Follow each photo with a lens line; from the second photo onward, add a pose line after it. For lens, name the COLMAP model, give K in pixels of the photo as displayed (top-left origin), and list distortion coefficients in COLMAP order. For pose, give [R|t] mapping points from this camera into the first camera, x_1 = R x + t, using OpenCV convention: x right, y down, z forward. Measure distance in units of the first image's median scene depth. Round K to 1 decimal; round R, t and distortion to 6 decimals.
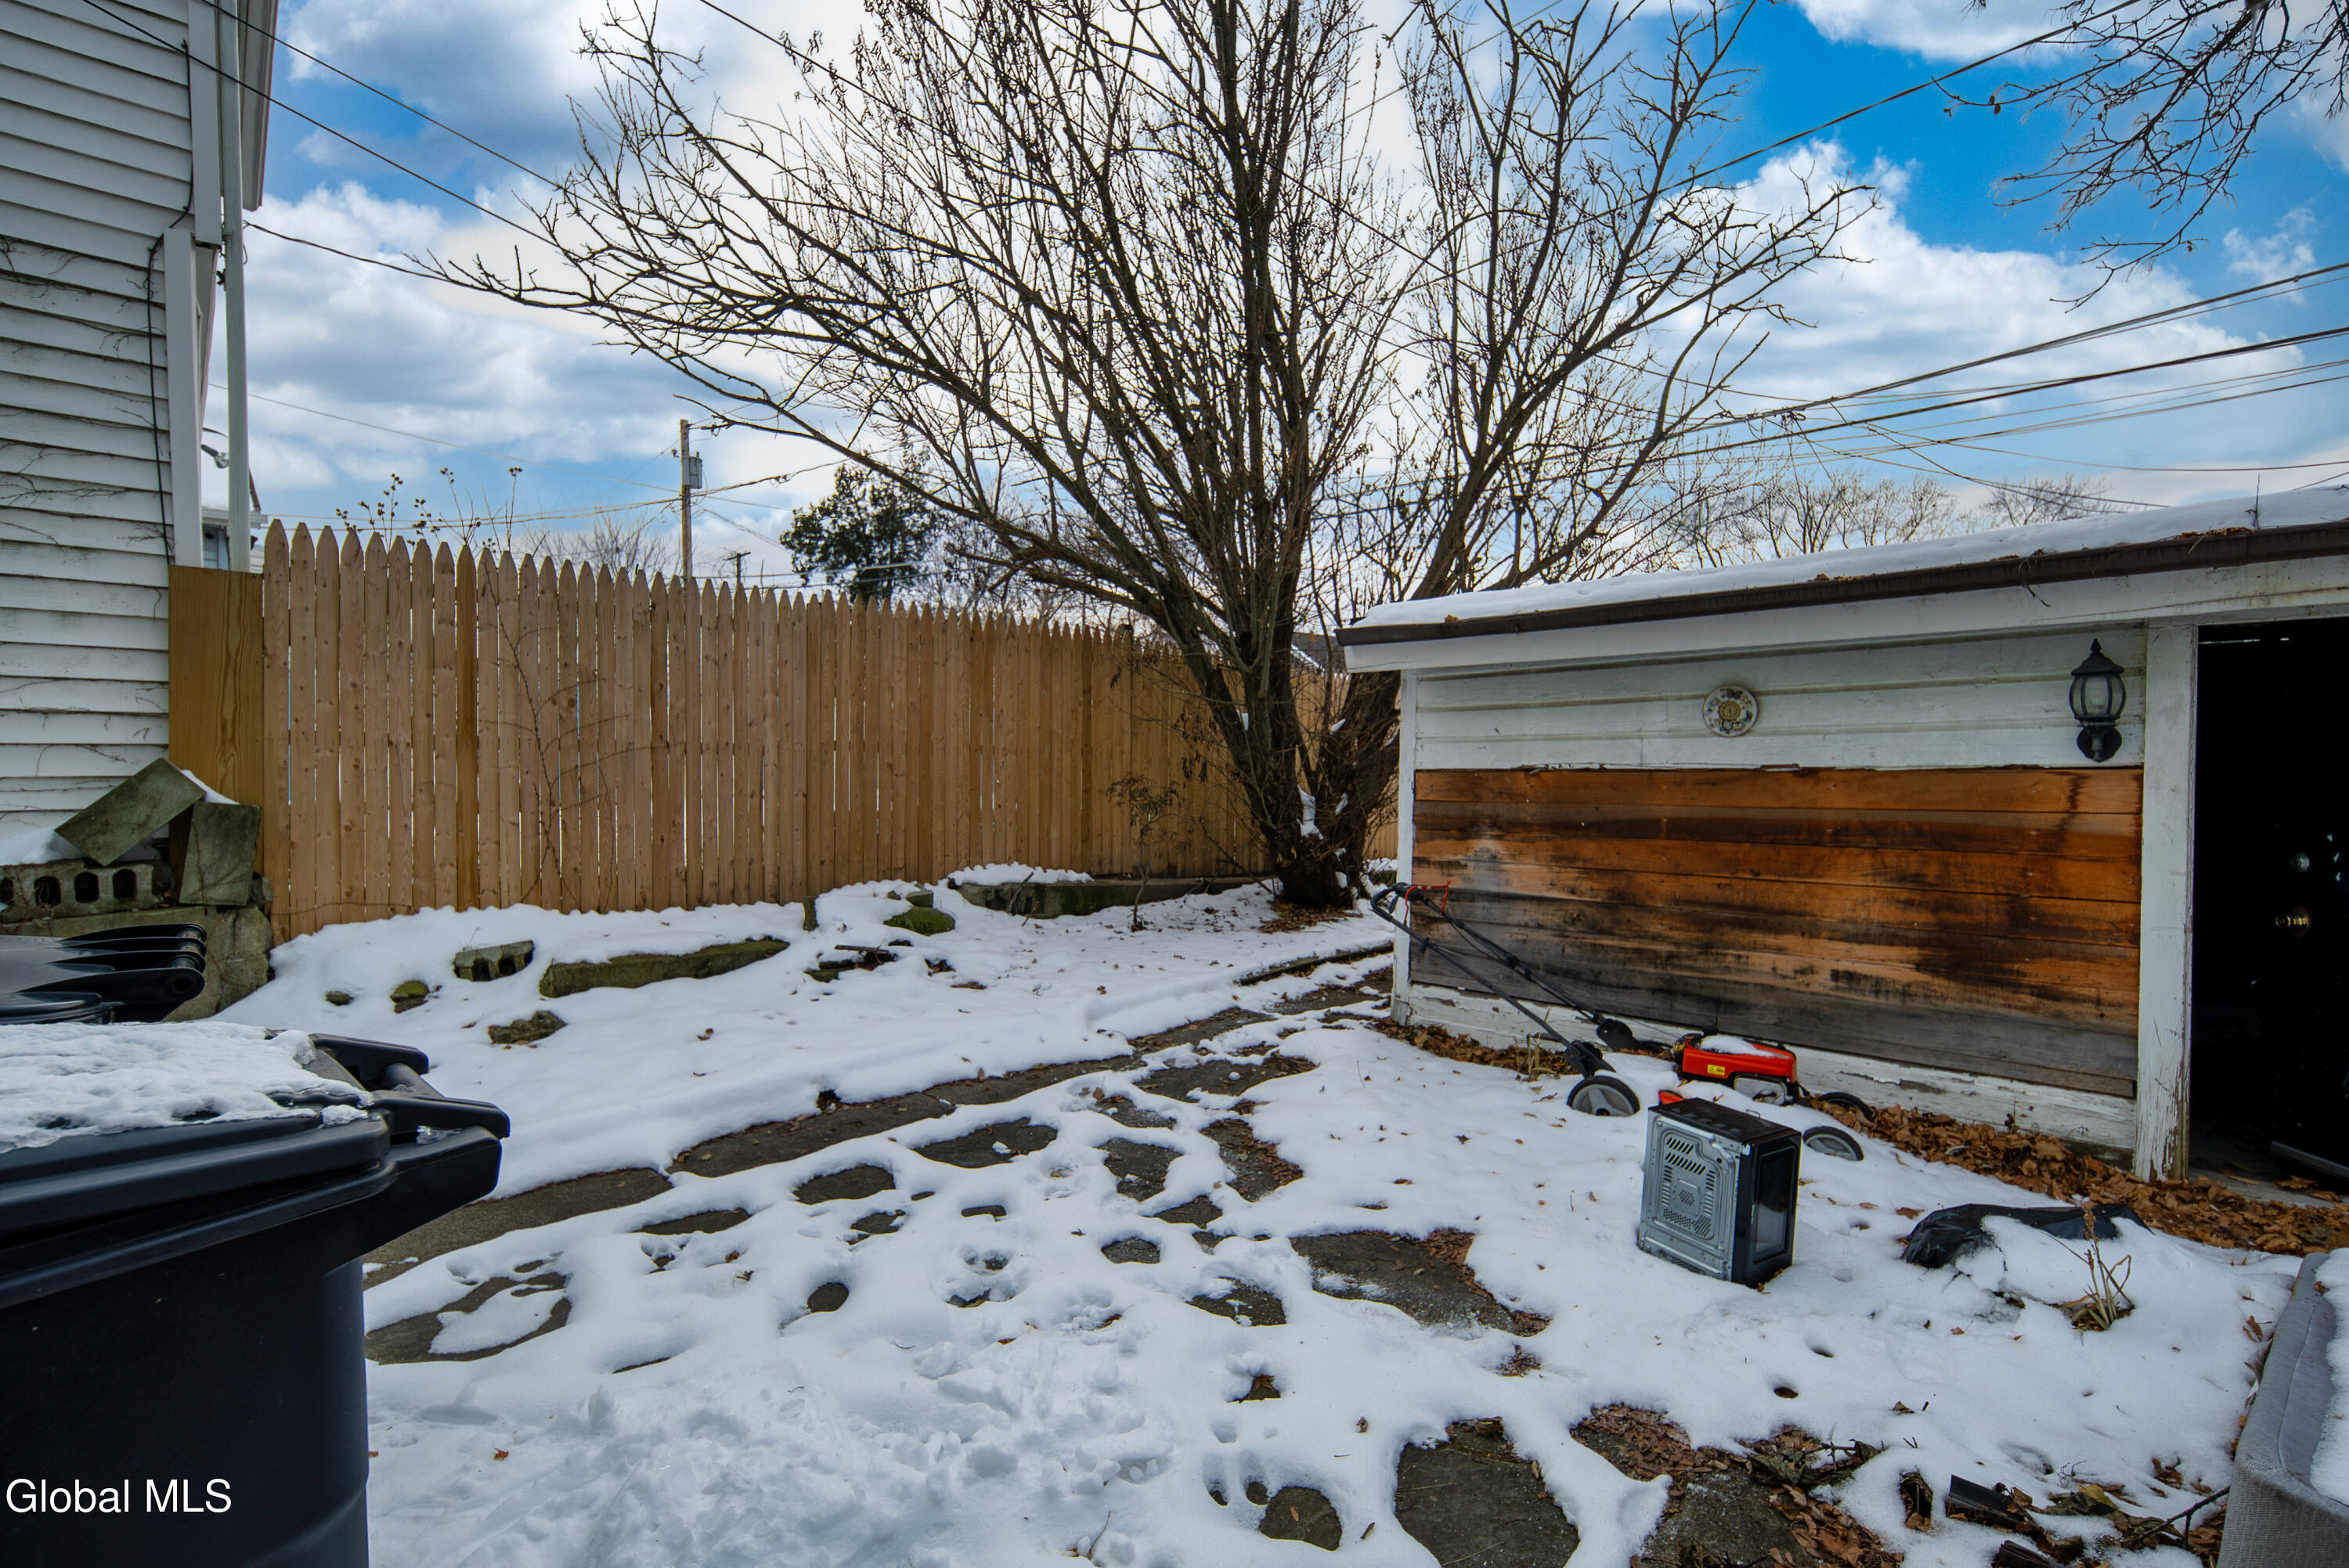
lens RADIAL K [[1028.3, 0, 1163.0], [0, 1028.3, 792.3], [0, 0, 1]] dist [0.004718, 0.000444]
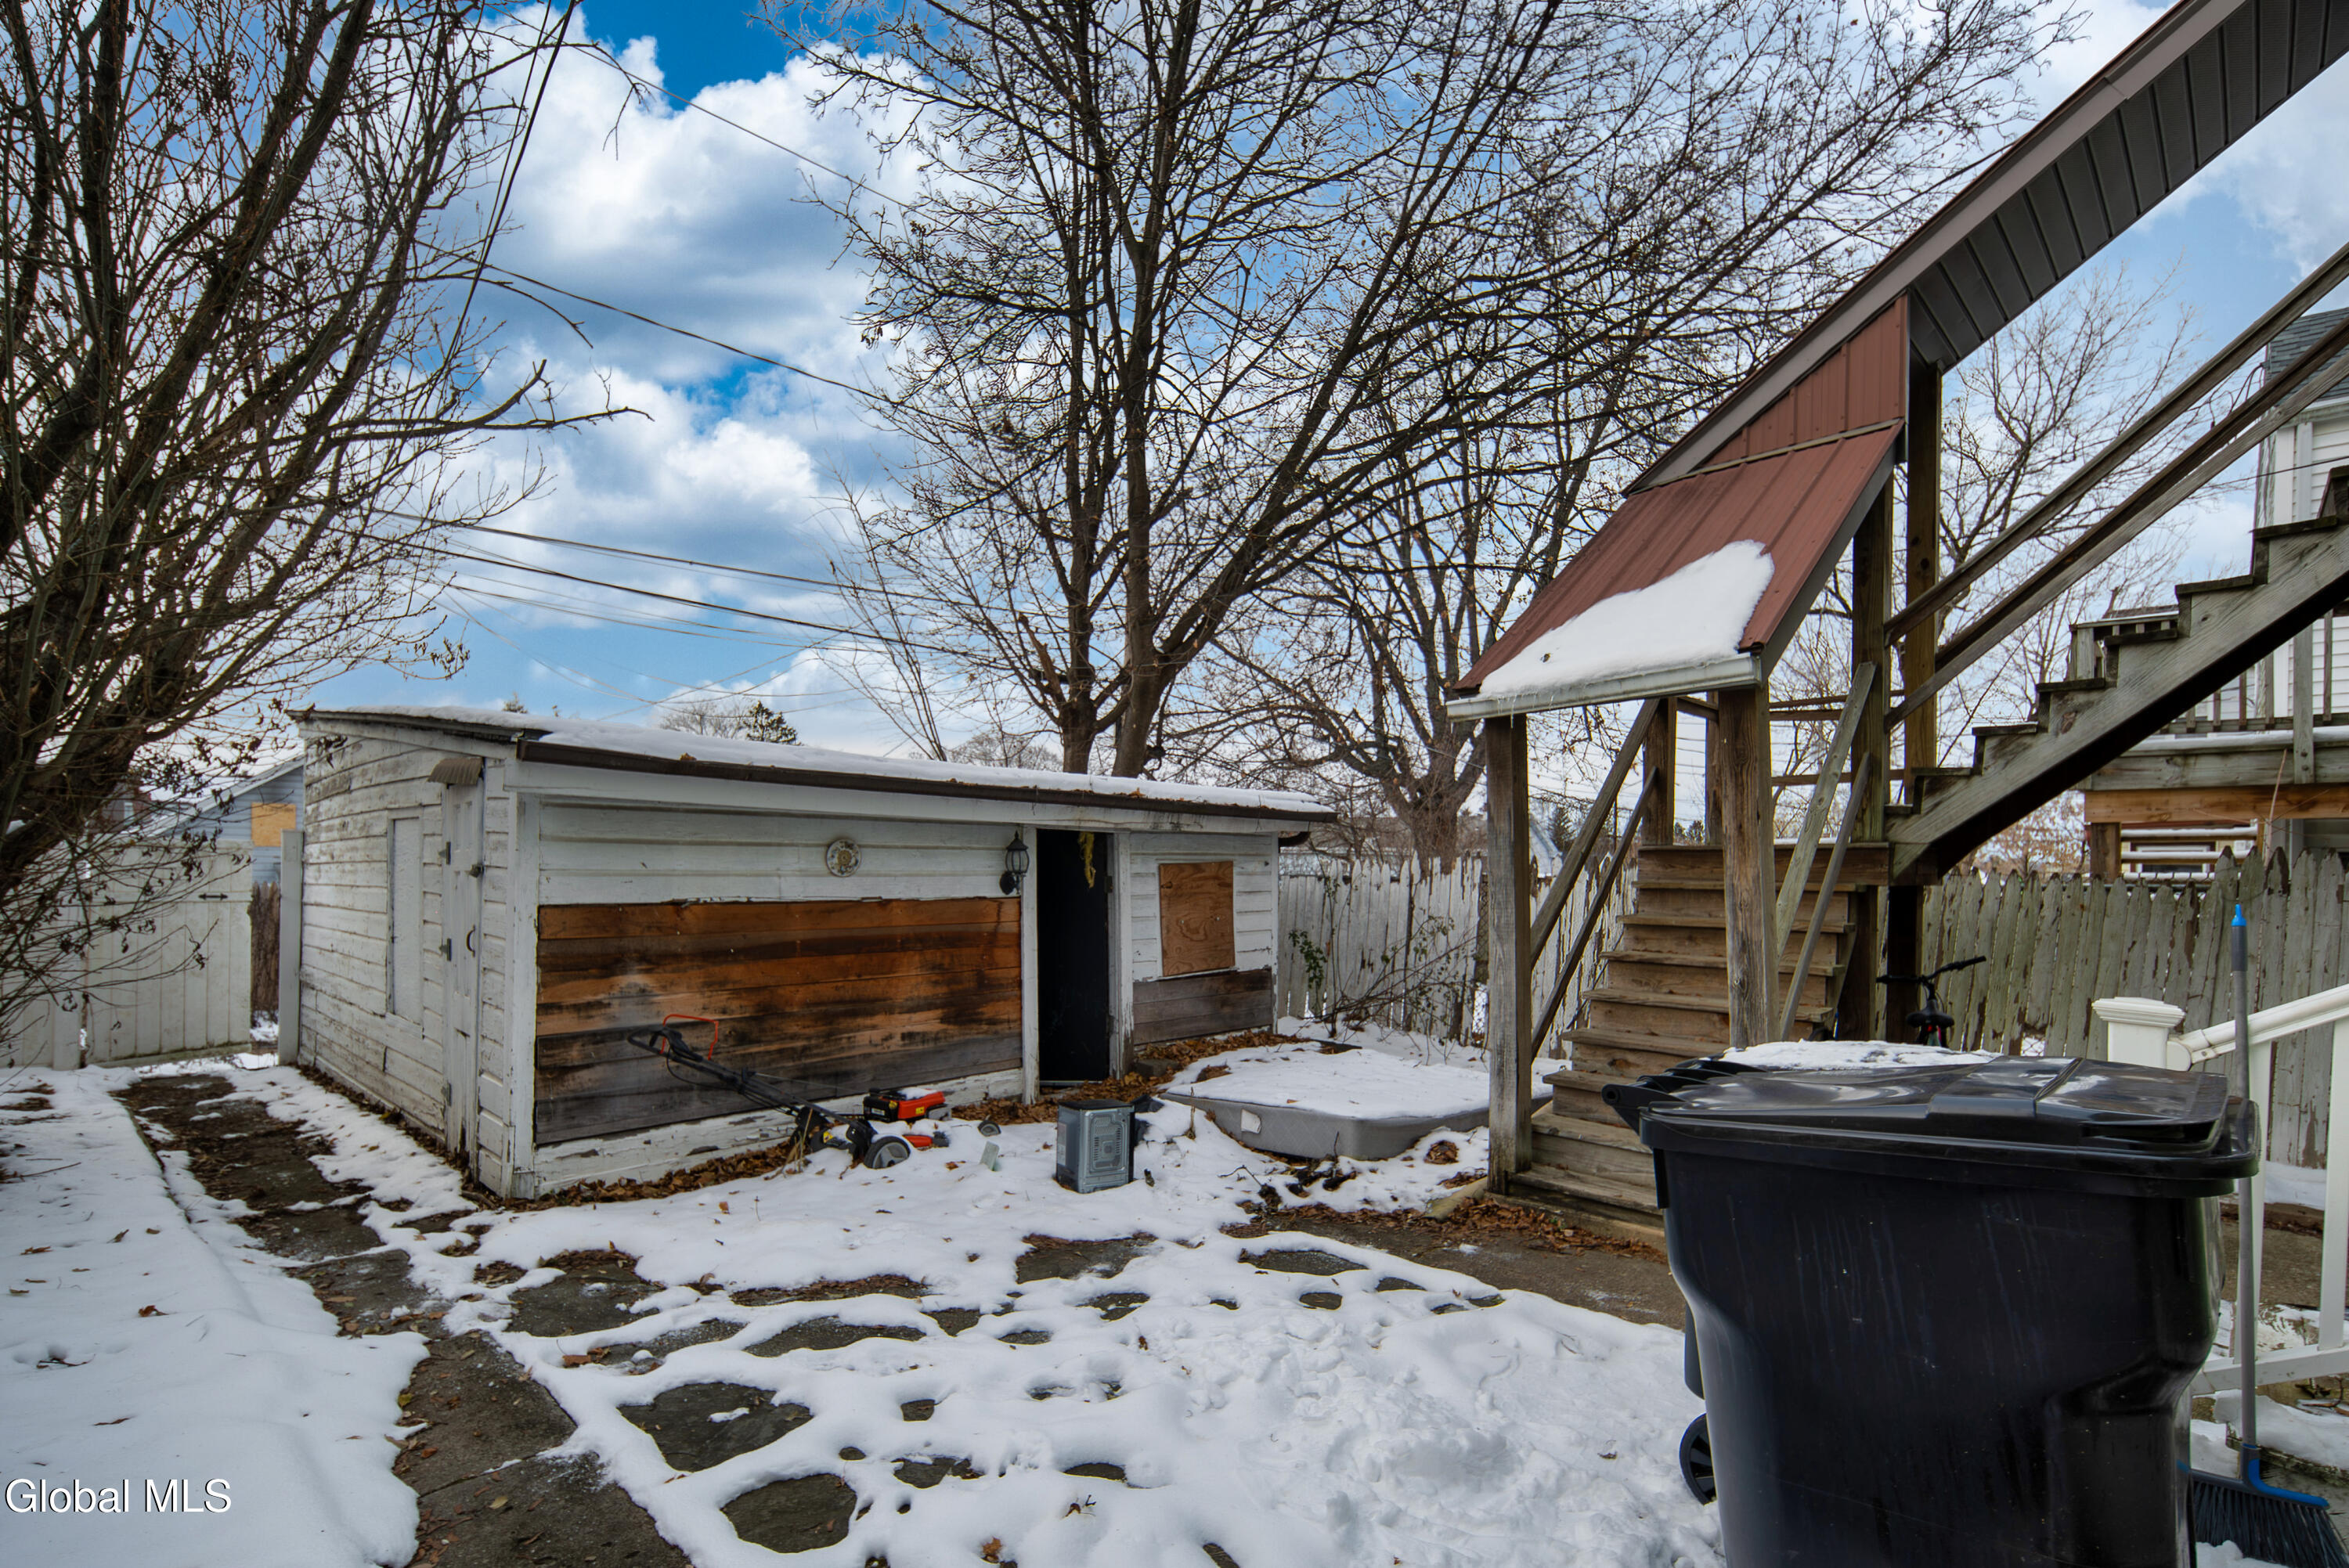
lens RADIAL K [[1028.3, 0, 1180.6], [0, 1028.3, 868.9], [0, 0, 1]] dist [0.004718, 0.000444]
pose [[-0.012527, 0.009089, 0.999880, -0.883141], [0.017641, 0.999805, -0.008868, -0.048528], [-0.999766, 0.017527, -0.012685, 0.622807]]
